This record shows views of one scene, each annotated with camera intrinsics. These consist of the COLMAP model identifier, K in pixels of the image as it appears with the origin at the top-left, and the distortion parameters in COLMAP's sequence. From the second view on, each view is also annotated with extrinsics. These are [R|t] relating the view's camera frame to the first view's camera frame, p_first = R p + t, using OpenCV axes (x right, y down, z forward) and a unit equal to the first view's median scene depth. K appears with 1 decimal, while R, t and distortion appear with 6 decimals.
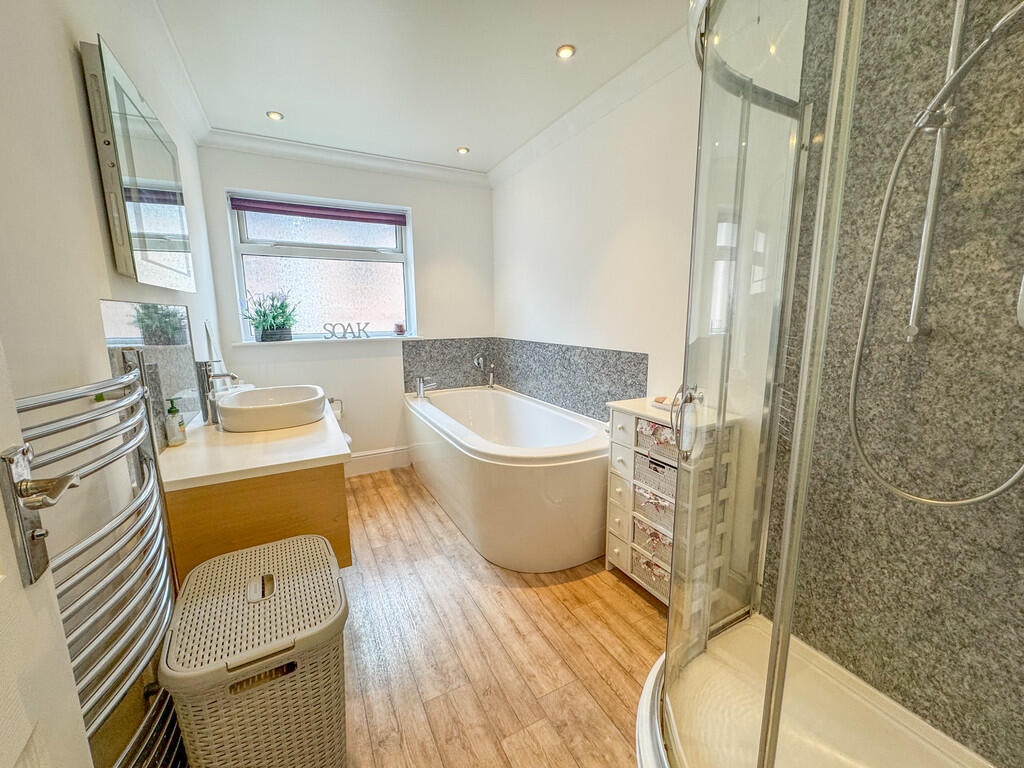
lens RADIAL K [[413.2, 0, 512.0], [0, 413.2, 384.0], [0, 0, 1]] dist [-0.000142, -0.000201]
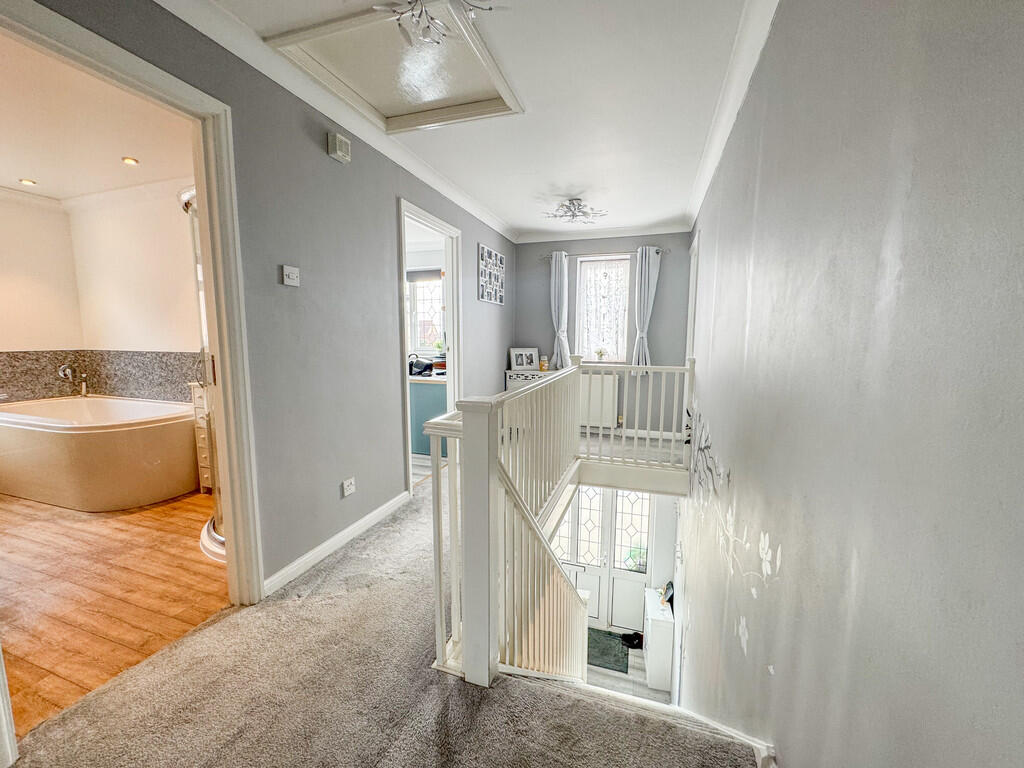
lens RADIAL K [[413.2, 0, 512.0], [0, 413.2, 384.0], [0, 0, 1]] dist [-0.000142, -0.000201]
pose [[0.728254, -0.070842, 0.681635, 0.037518], [0.105641, 0.994359, -0.009523, 0.135272], [-0.677116, 0.078943, 0.731630, -0.694657]]
